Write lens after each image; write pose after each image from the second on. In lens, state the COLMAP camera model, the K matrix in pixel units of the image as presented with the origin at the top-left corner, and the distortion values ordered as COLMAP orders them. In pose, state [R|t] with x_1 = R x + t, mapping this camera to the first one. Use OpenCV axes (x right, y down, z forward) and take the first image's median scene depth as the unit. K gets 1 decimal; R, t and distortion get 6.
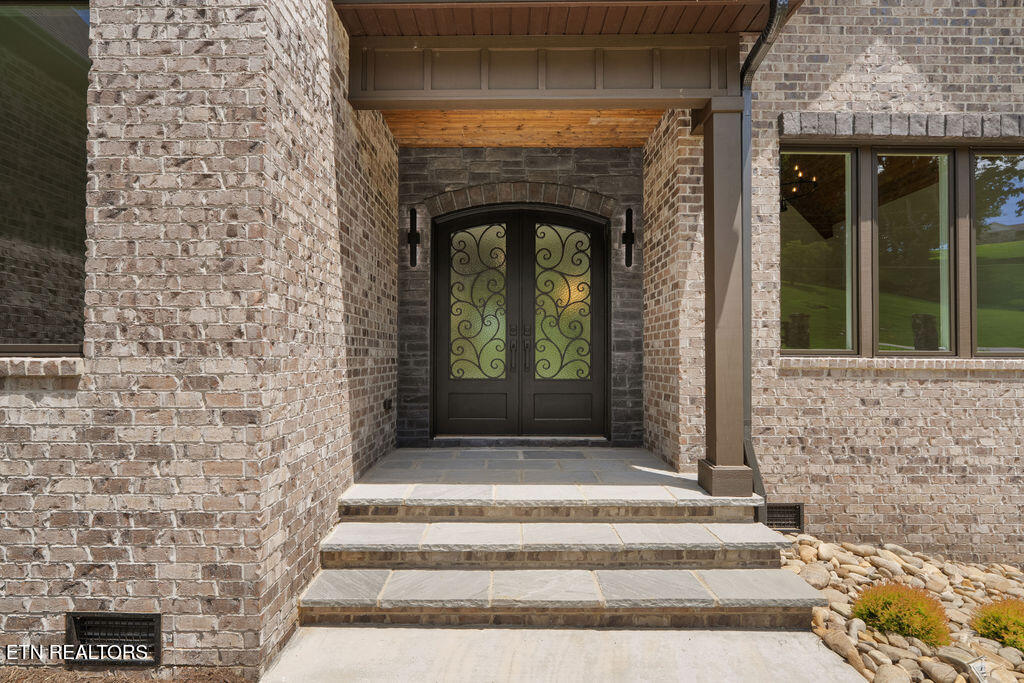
lens RADIAL K [[470.7, 0, 512.4], [0, 470.7, 344.9], [0, 0, 1]] dist [-0.000529, -0.000001]
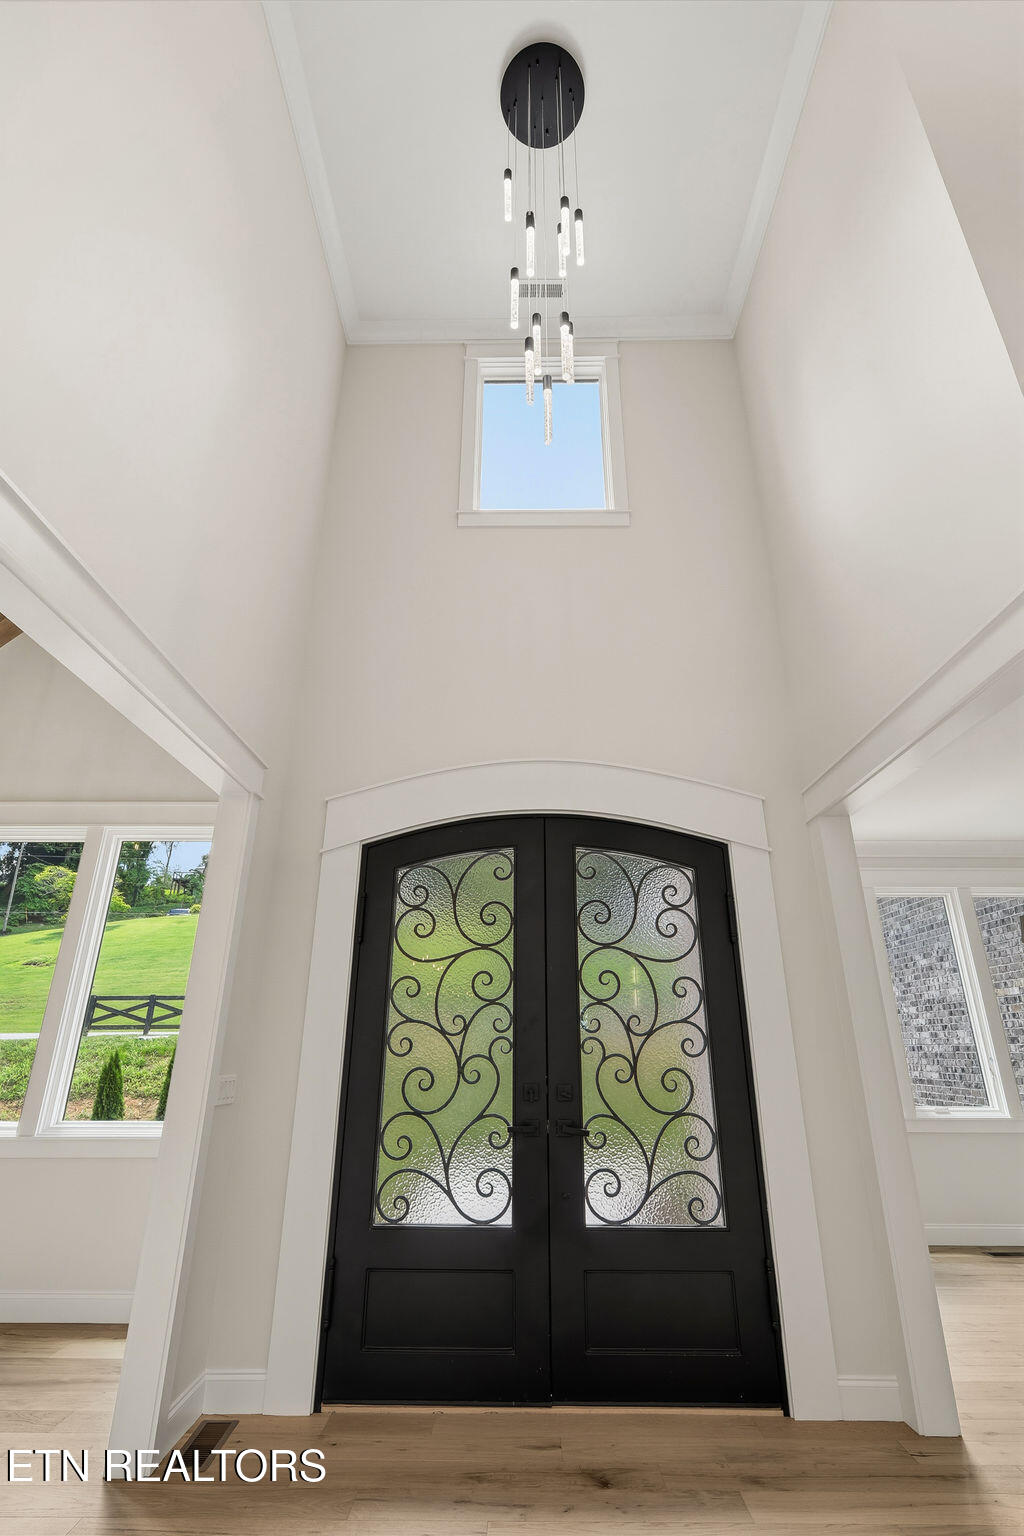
lens RADIAL K [[706.0, 0, 515.7], [0, 706.0, 768.1], [0, 0, 1]] dist [-0.000529, -0.000001]
pose [[0.999900, -0.002812, -0.013828, -0.002296], [-0.002378, 0.932347, -0.361557, -0.074175], [0.013909, 0.361554, 0.932247, 0.294539]]
